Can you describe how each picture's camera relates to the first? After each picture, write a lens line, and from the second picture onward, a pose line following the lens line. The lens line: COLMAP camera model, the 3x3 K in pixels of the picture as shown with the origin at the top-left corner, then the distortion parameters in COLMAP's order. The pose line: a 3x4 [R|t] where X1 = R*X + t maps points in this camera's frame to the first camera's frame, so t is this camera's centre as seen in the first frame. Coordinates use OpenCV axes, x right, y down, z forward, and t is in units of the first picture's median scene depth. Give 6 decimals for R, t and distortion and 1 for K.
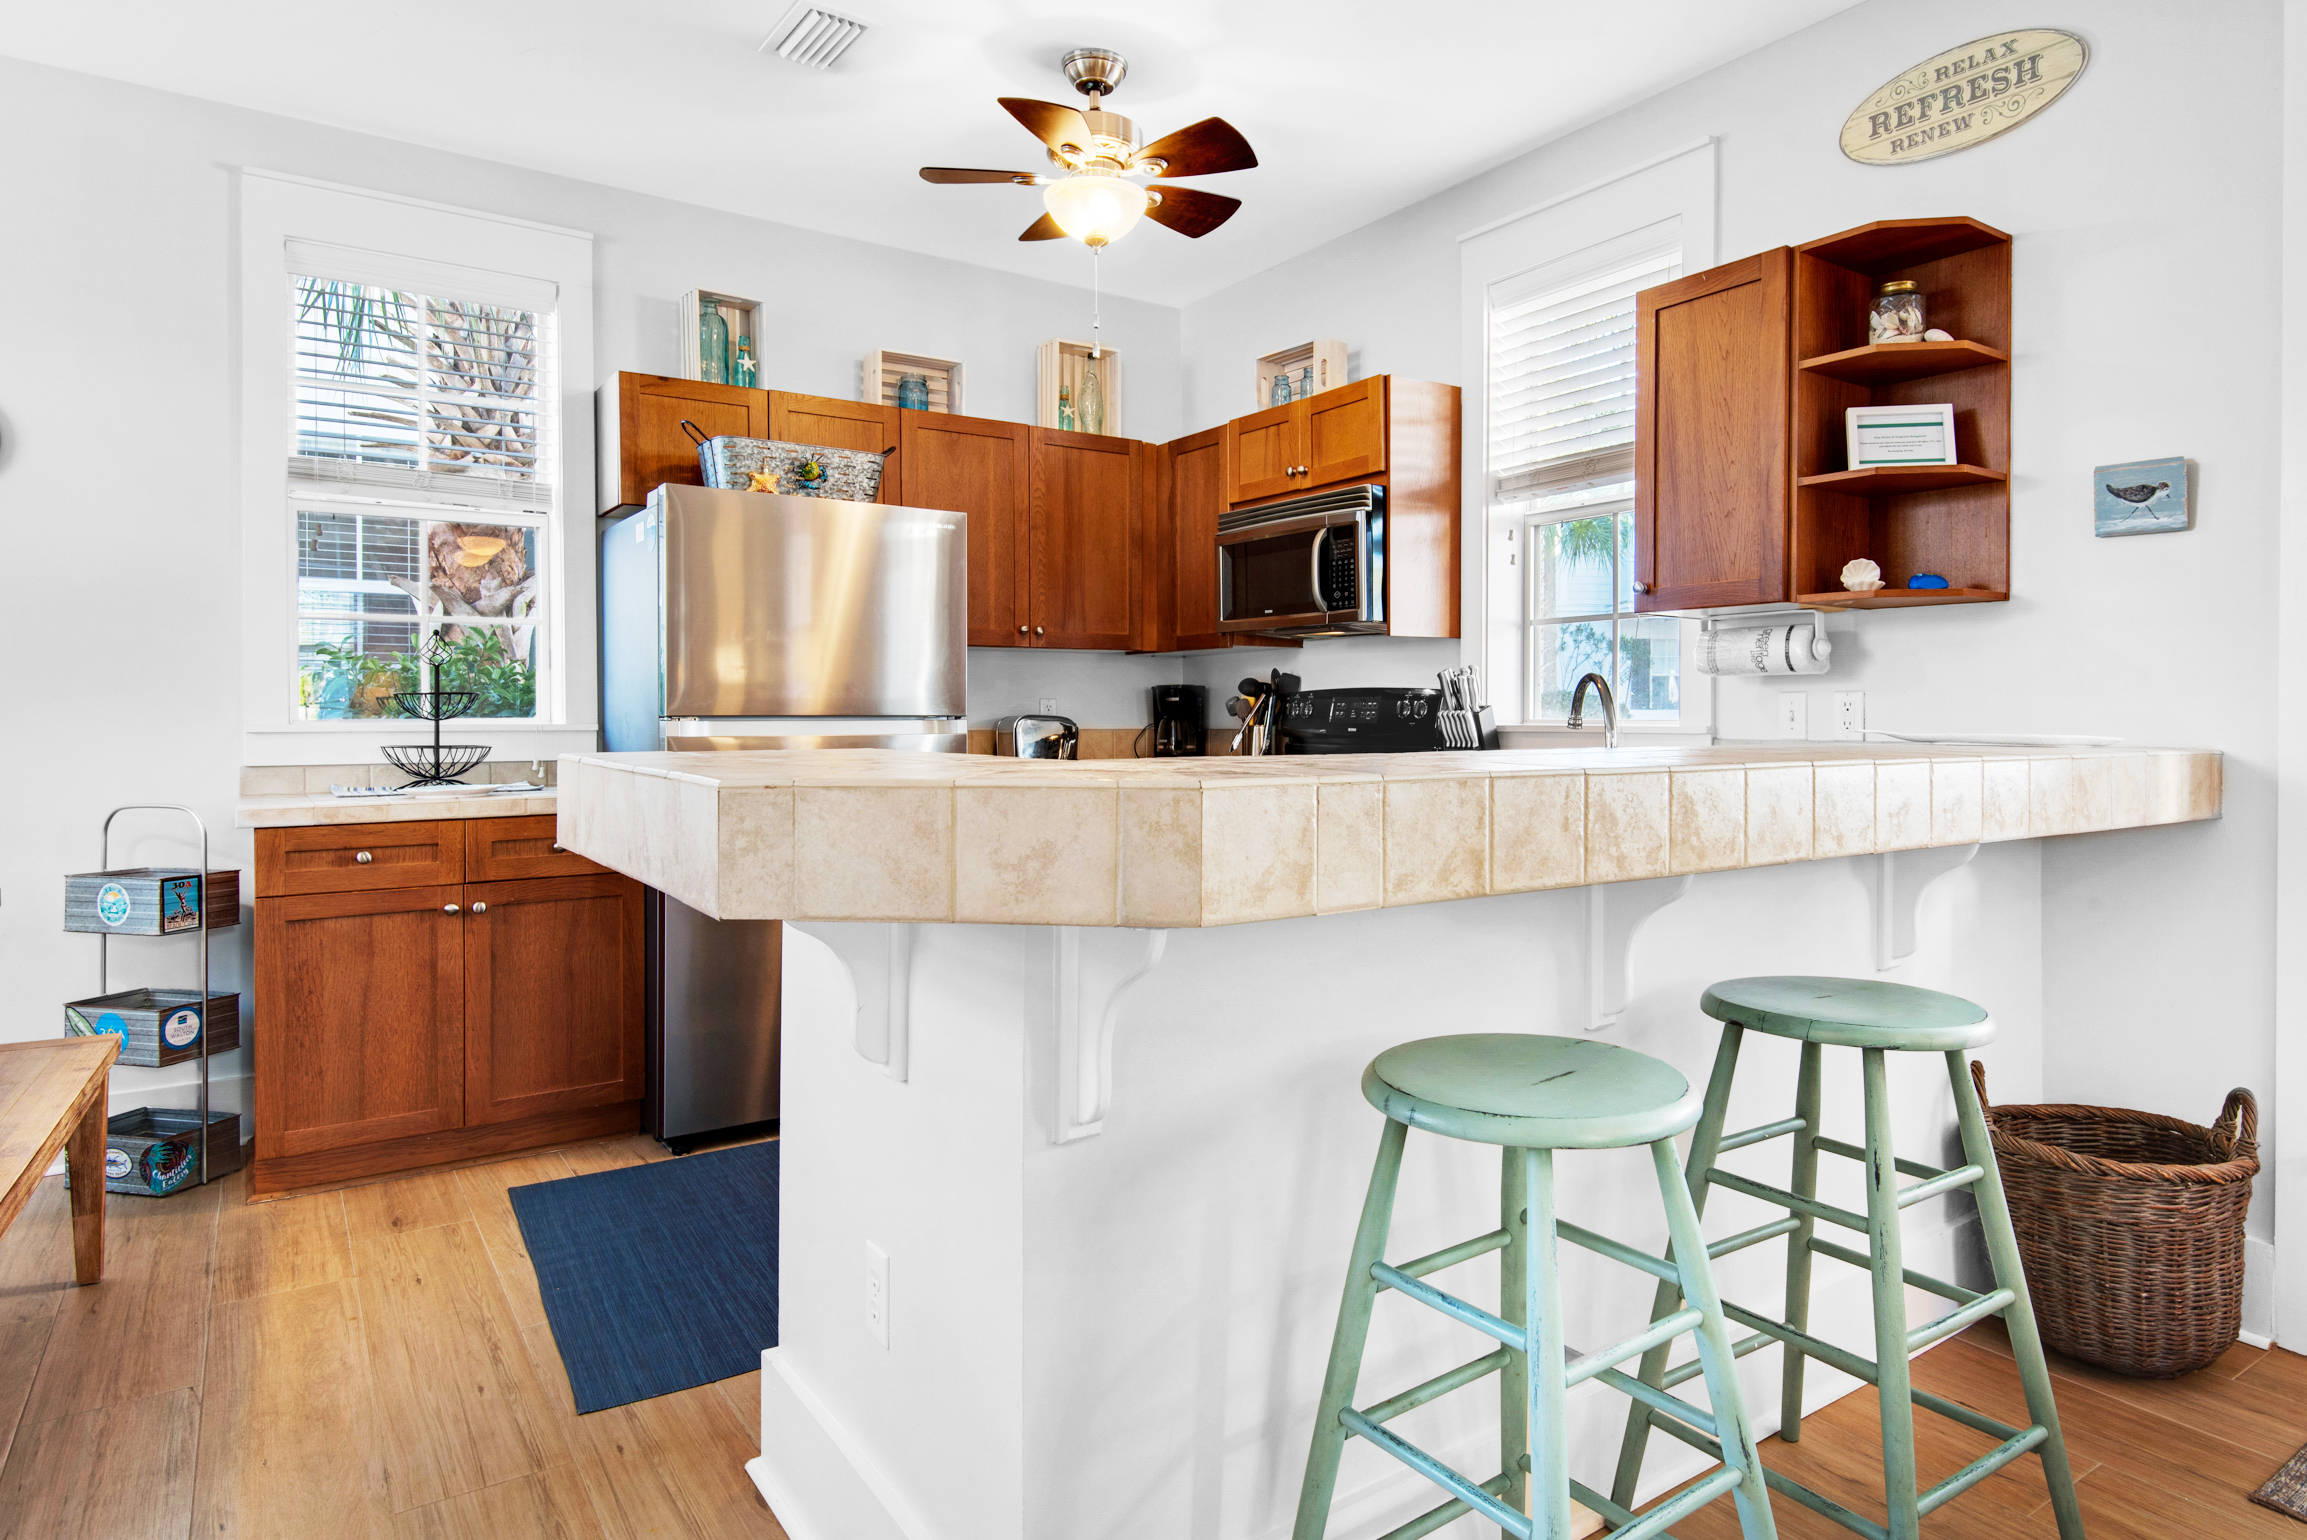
lens RADIAL K [[1336.4, 0, 1236.3], [0, 1336.4, 721.3], [0, 0, 1]] dist [0.007056, 0.000420]
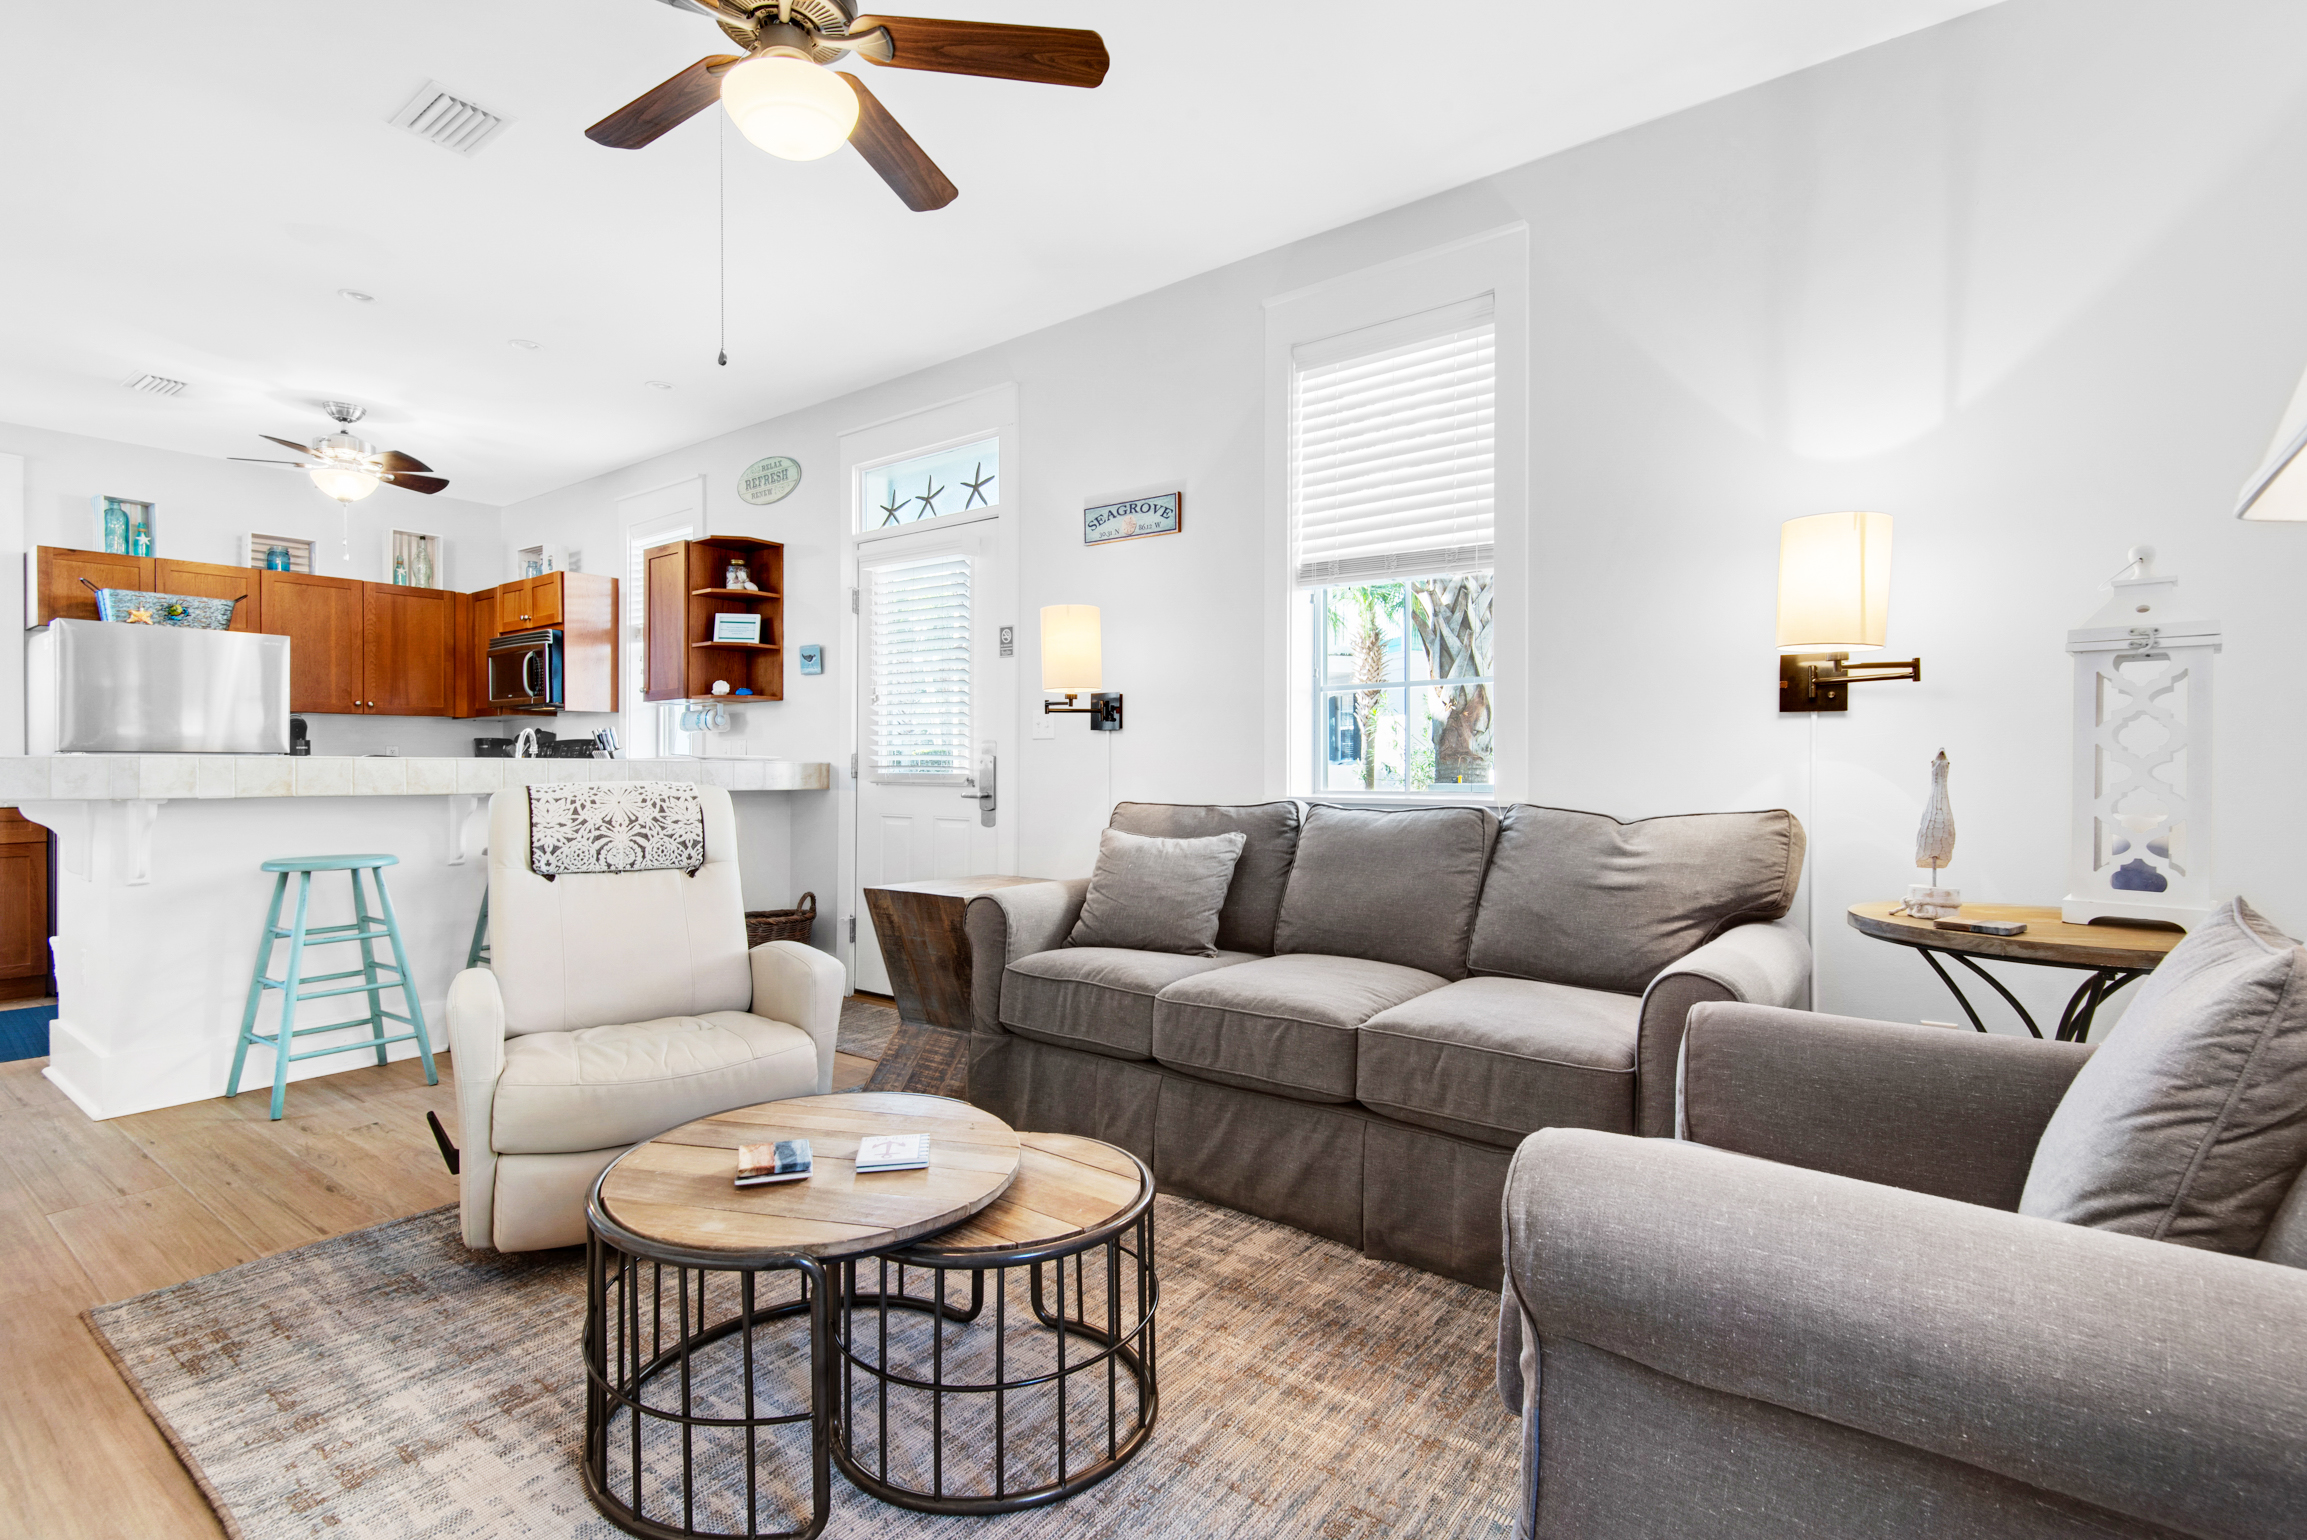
lens RADIAL K [[1052.7, 0, 1166.7], [0, 1052.7, 762.3], [0, 0, 1]] dist [0.023738, -0.014023]
pose [[0.950358, -0.002147, 0.311153, 0.463474], [0.005568, 0.999933, -0.010106, 0.029212], [-0.311110, 0.011337, 0.950306, -0.688877]]
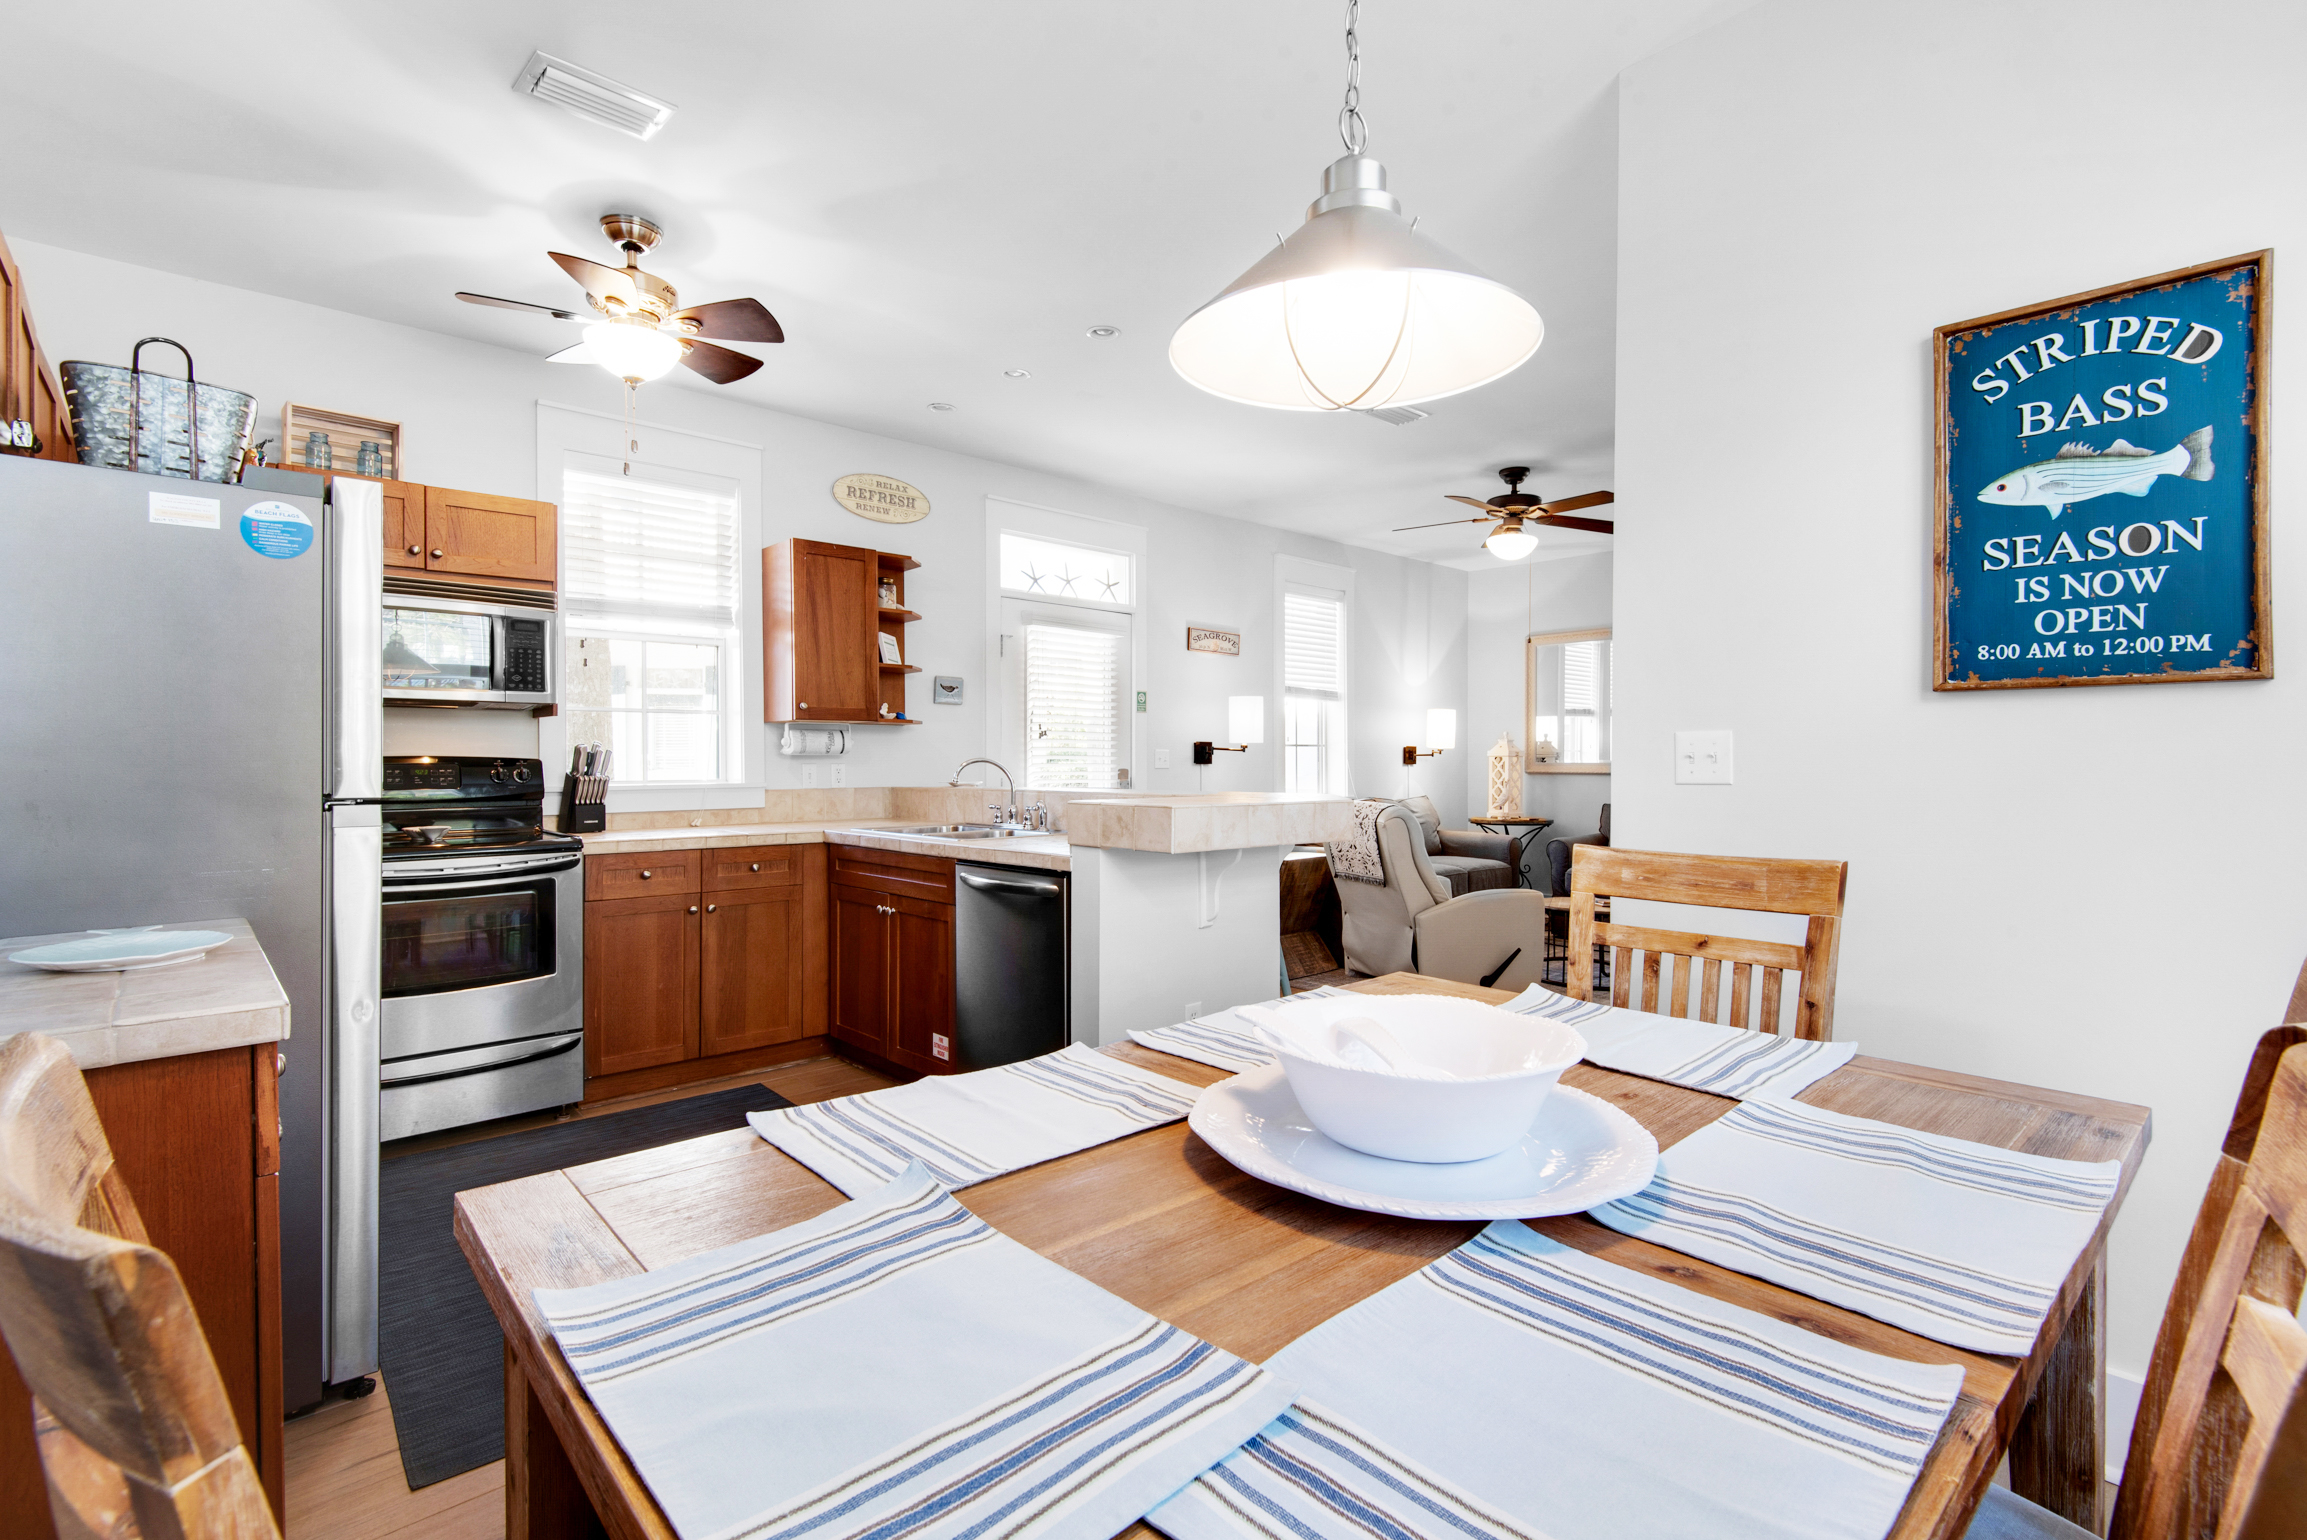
lens RADIAL K [[1052.7, 0, 1166.7], [0, 1052.7, 762.3], [0, 0, 1]] dist [0.023738, -0.014023]
pose [[-0.131133, -0.000001, 0.991365, -0.945294], [0.007839, 0.999969, 0.001038, -0.018009], [-0.991334, 0.007907, -0.131129, 0.573012]]
